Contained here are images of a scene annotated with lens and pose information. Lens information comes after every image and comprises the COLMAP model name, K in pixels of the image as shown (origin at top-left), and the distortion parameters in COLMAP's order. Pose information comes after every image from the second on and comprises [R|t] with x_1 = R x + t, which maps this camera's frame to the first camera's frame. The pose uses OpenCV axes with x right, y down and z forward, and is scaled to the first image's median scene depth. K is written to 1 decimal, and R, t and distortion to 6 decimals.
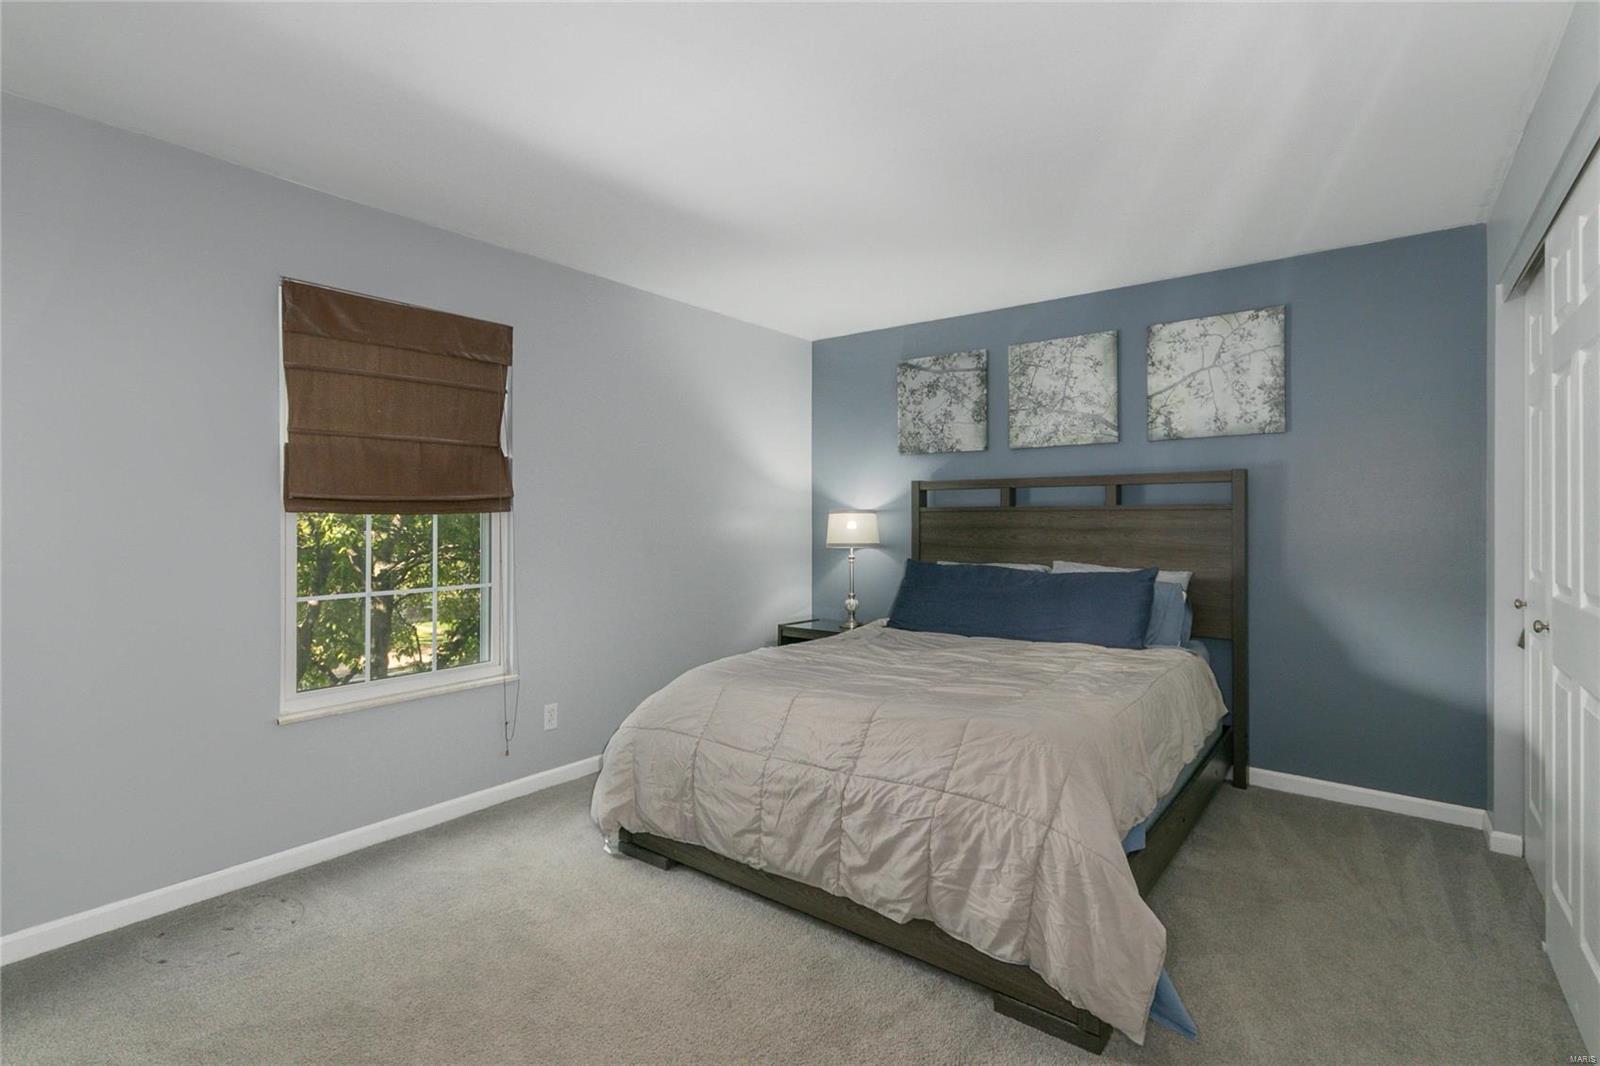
lens RADIAL K [[748.1, 0, 792.2], [0, 748.1, 522.6], [0, 0, 1]] dist [0.002855, 0.000073]
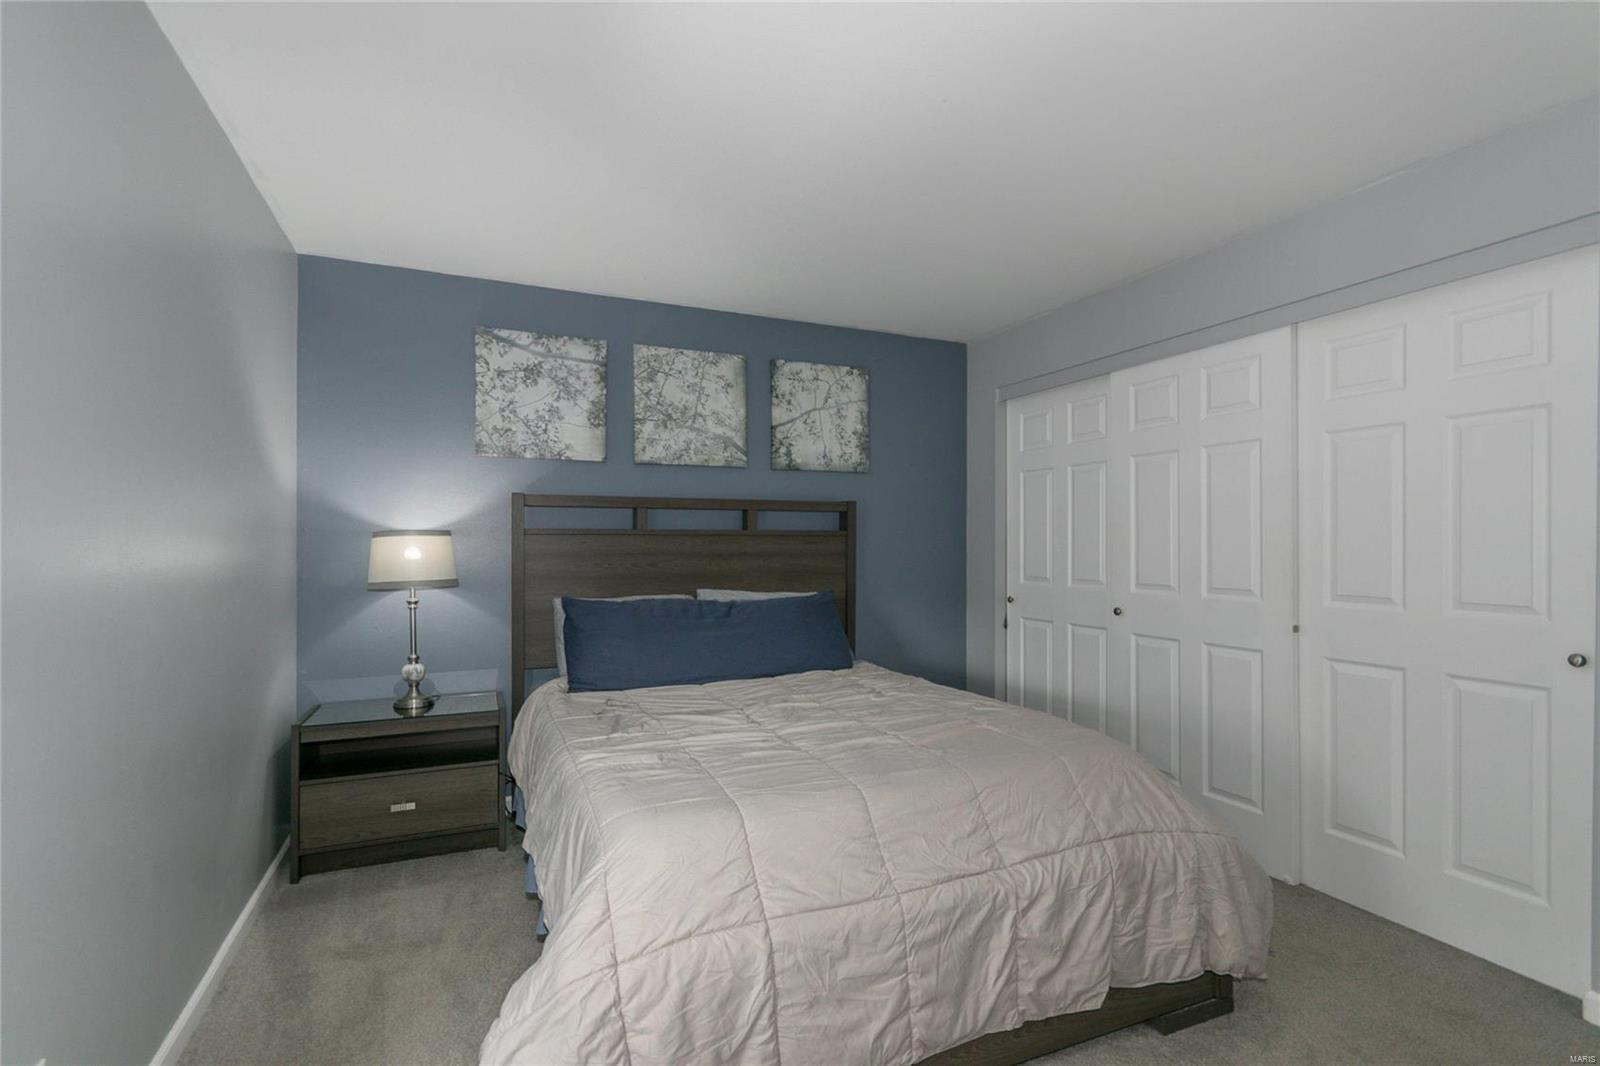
lens RADIAL K [[748.1, 0, 793.3], [0, 748.1, 541.5], [0, 0, 1]] dist [0.002855, 0.000073]
pose [[0.485639, 0.000625, 0.874159, -0.405961], [0.003316, 0.999991, -0.002557, -0.005095], [-0.874153, 0.004141, 0.485633, 0.450445]]
